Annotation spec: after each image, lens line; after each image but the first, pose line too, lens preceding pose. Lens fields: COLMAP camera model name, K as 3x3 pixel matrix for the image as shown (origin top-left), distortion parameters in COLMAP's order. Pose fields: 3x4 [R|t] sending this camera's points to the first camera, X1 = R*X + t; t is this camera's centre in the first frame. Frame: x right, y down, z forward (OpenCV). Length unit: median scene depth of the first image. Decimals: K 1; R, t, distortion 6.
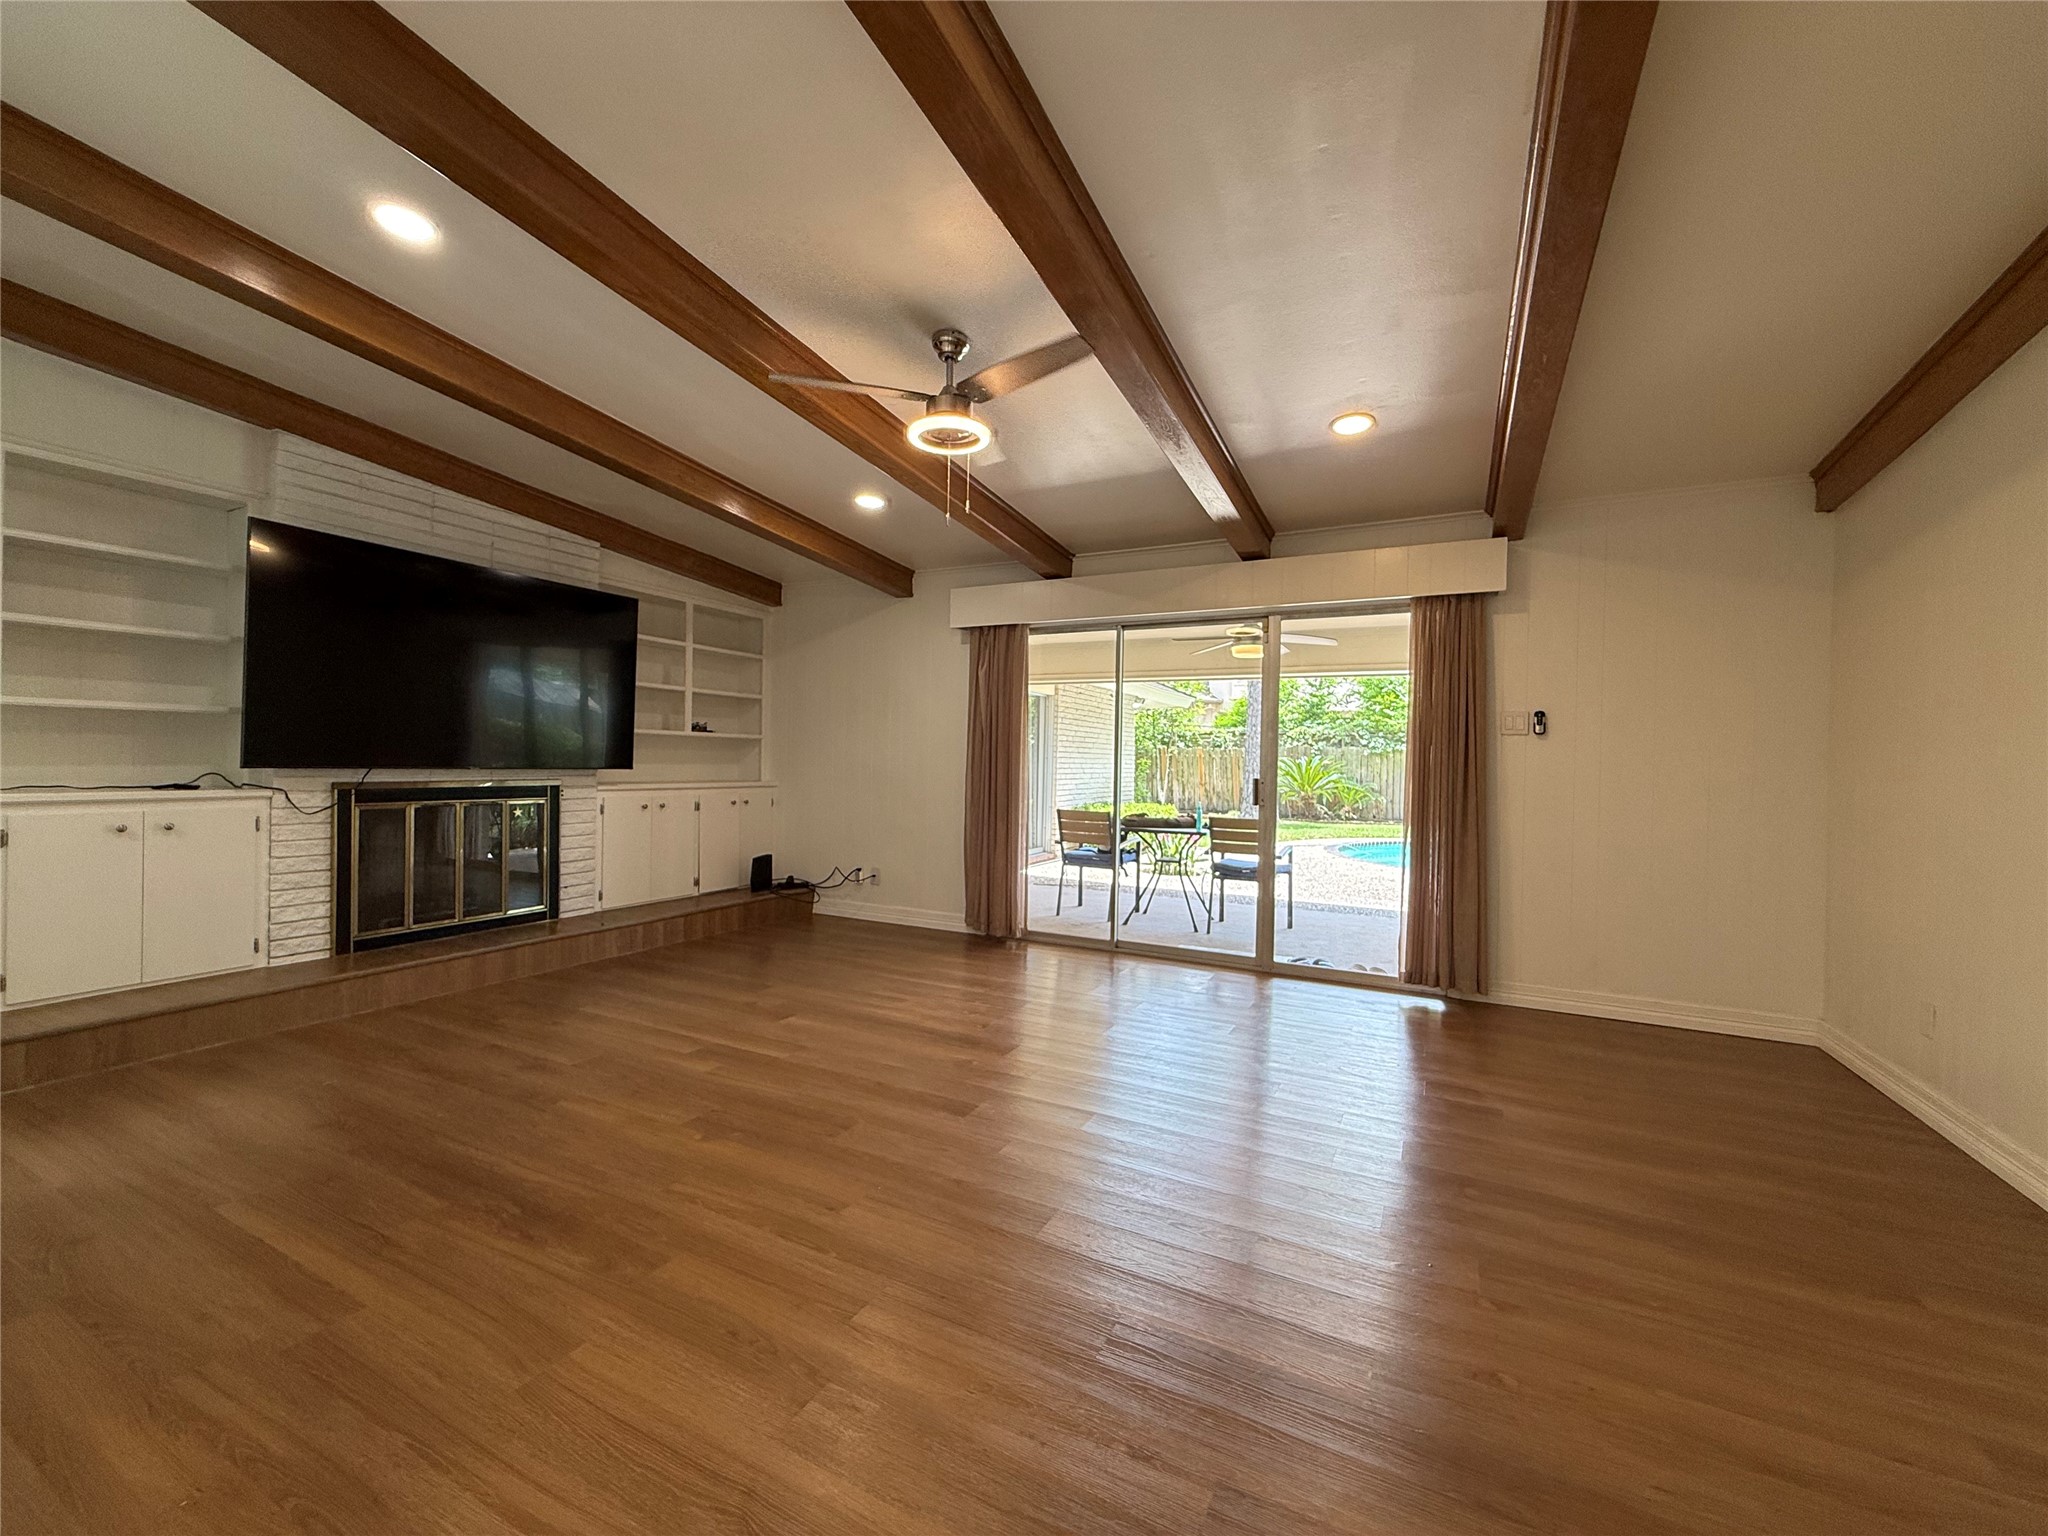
lens RADIAL K [[818.9, 0, 1021.9], [0, 818.9, 767.5], [0, 0, 1]] dist [-0.000605, -0.000104]
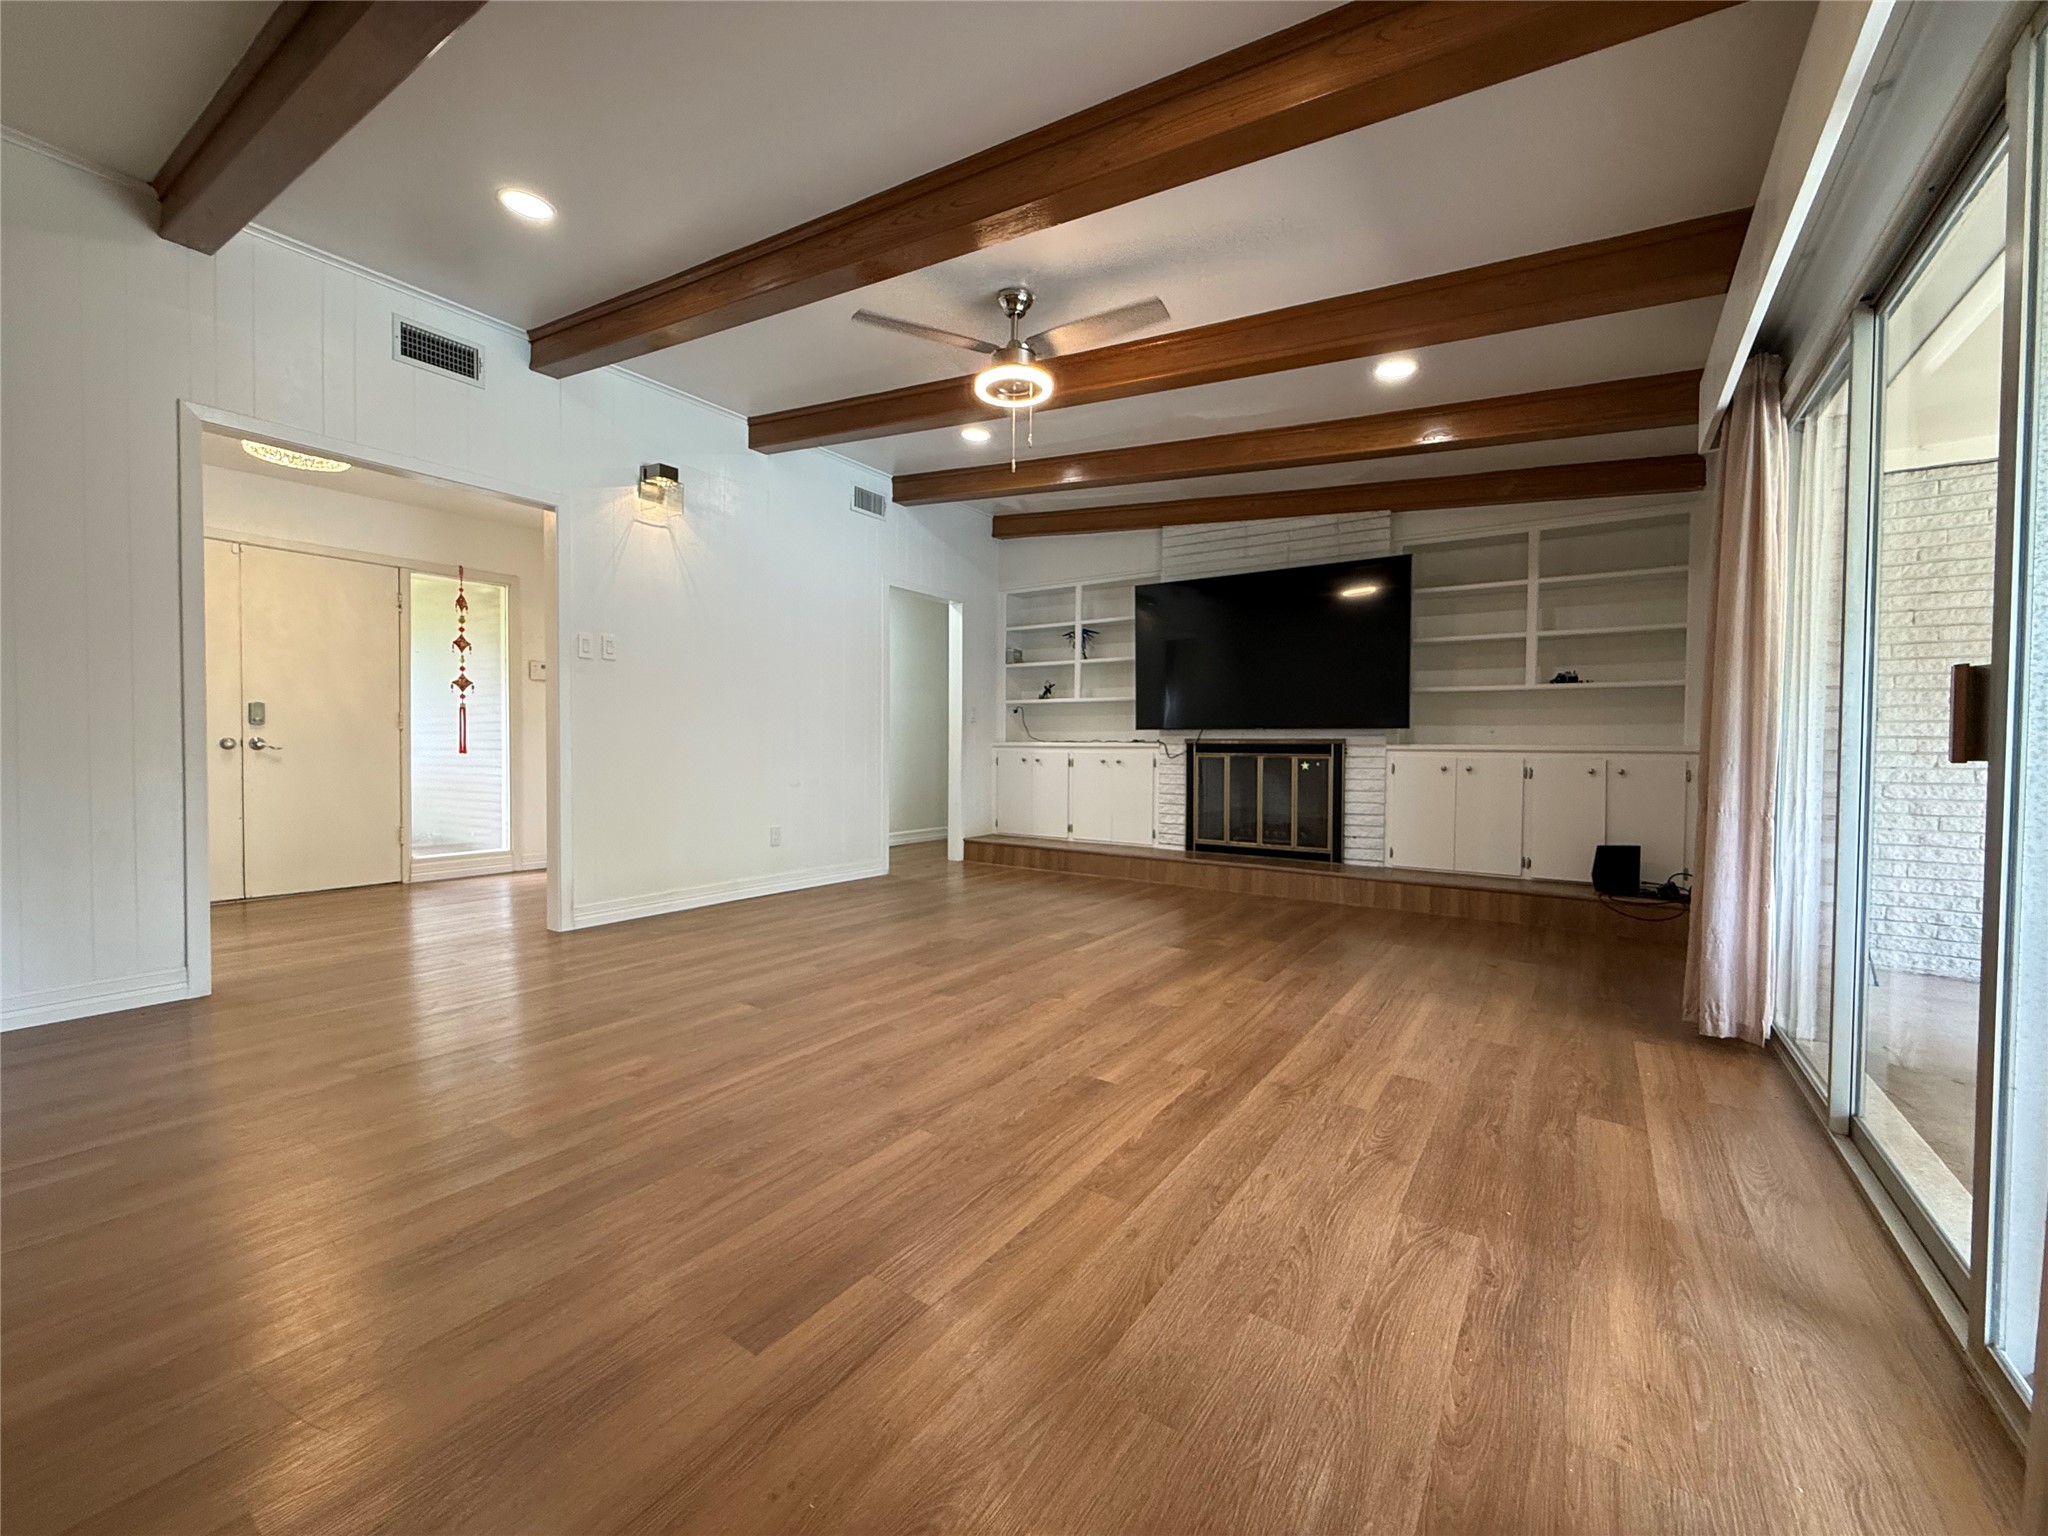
lens RADIAL K [[818.9, 0, 1021.9], [0, 818.9, 767.5], [0, 0, 1]] dist [-0.000605, -0.000104]
pose [[-0.120096, 0.008838, -0.992723, 0.582385], [-0.013854, 0.999848, 0.010577, 0.047100], [0.992666, 0.015024, -0.119955, 0.685178]]
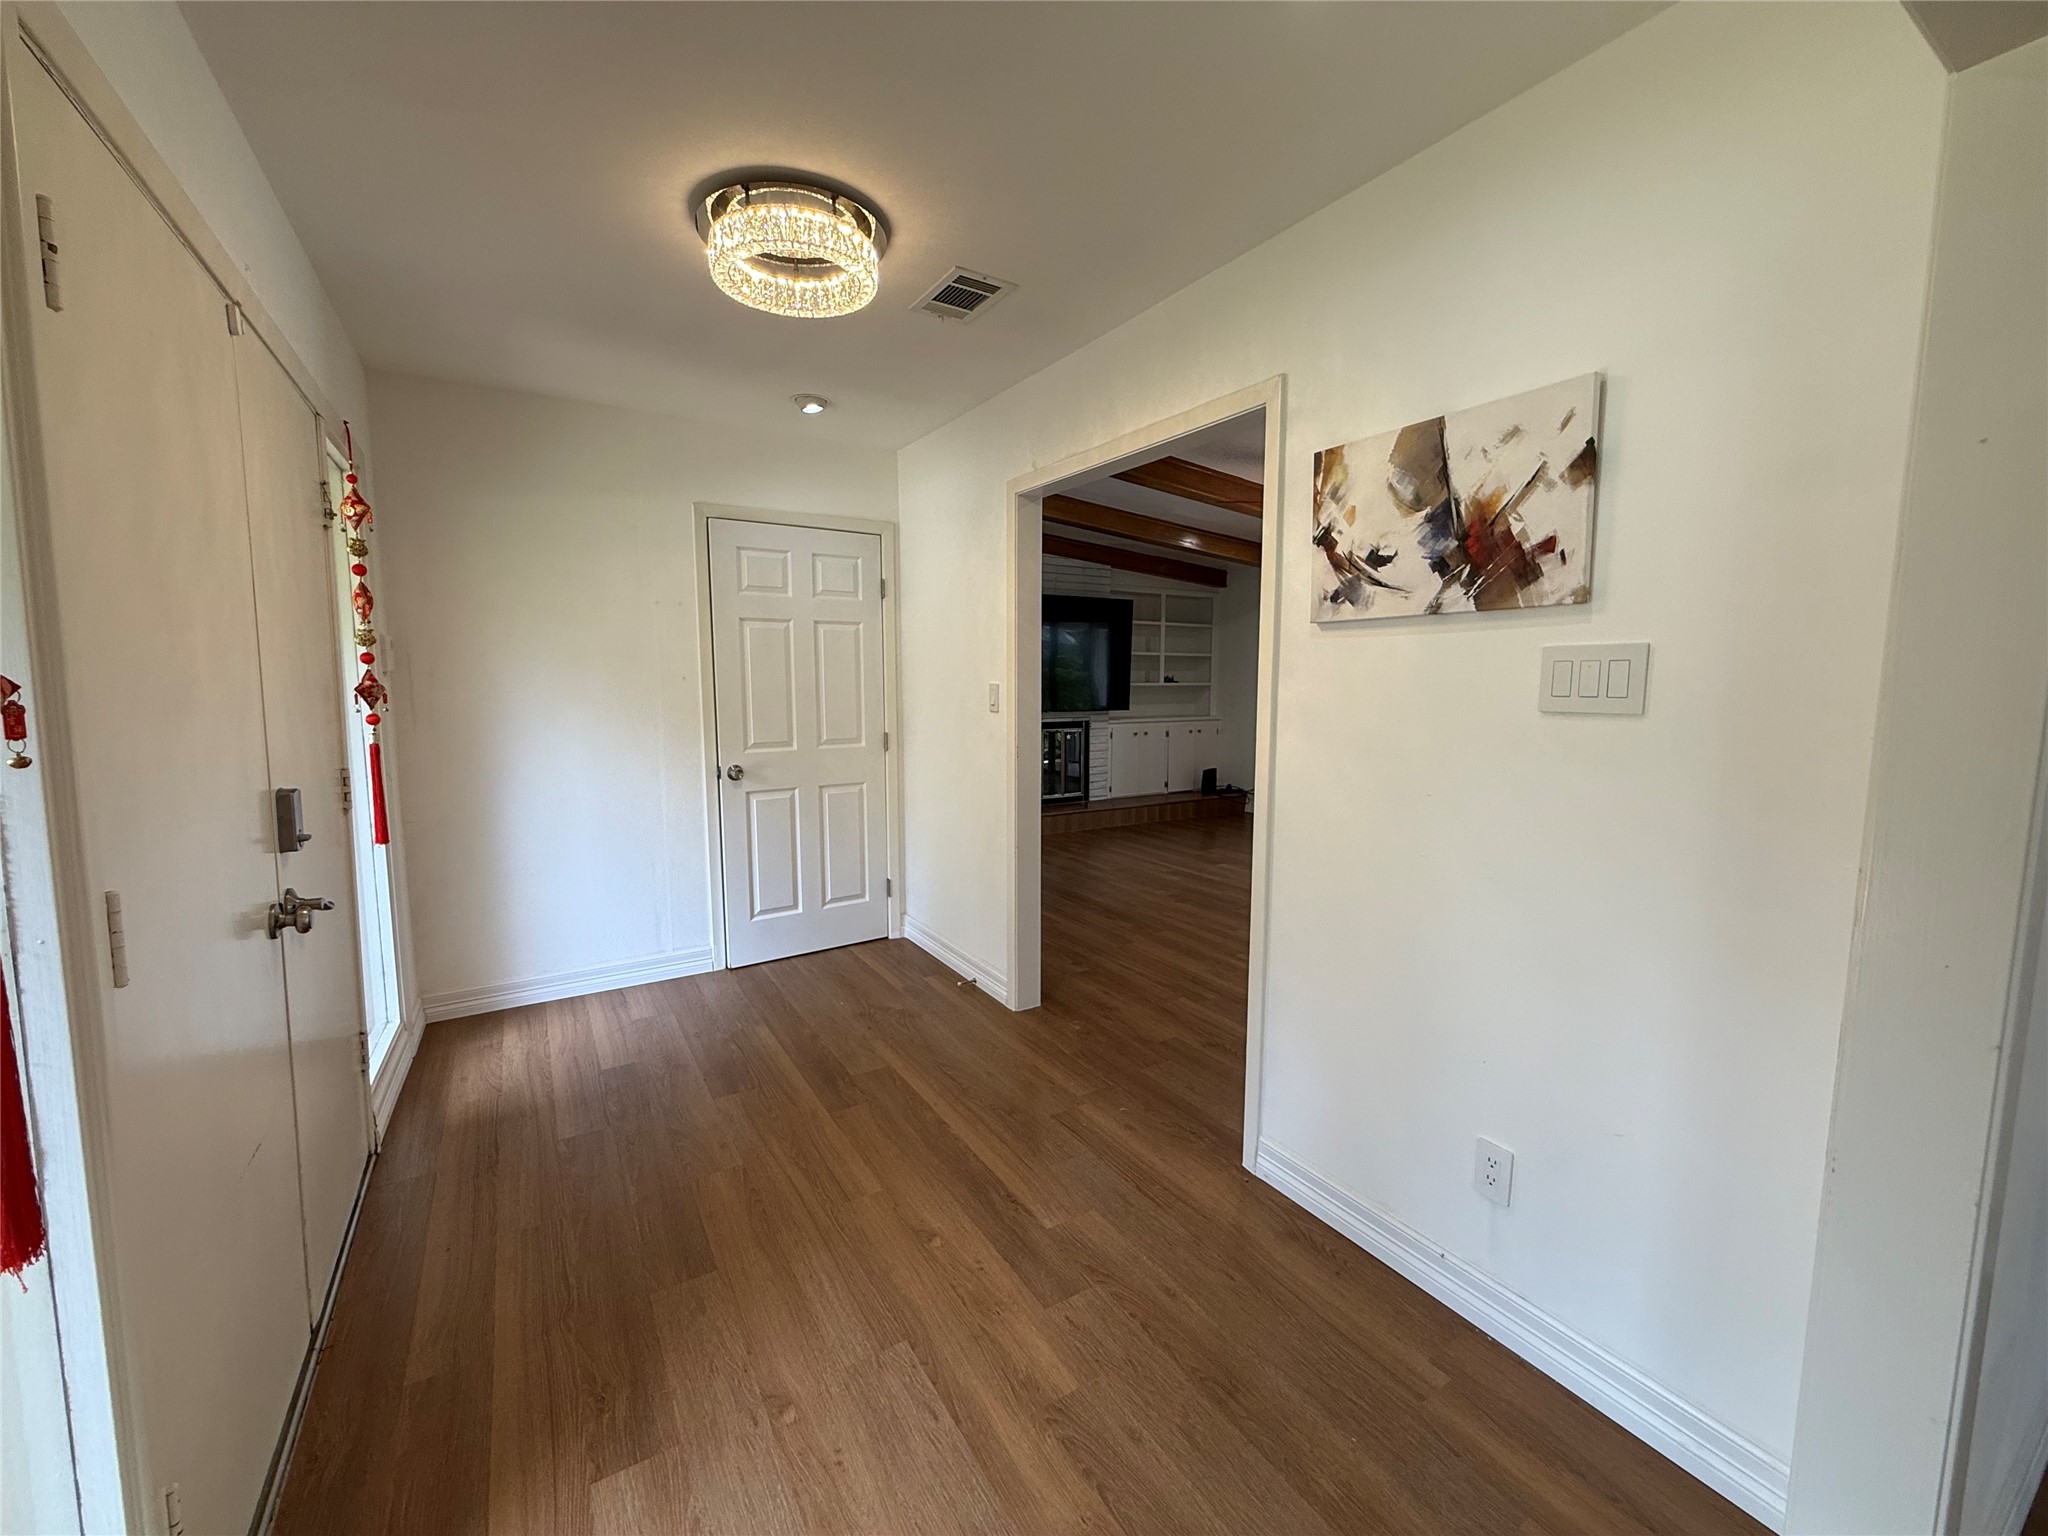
lens RADIAL K [[818.9, 0, 1021.9], [0, 818.9, 767.5], [0, 0, 1]] dist [-0.000605, -0.000104]
pose [[0.857288, 0.044336, -0.512925, 0.164802], [0.007878, 0.995039, 0.099176, -0.047829], [0.514777, -0.089063, 0.852685, -0.473924]]
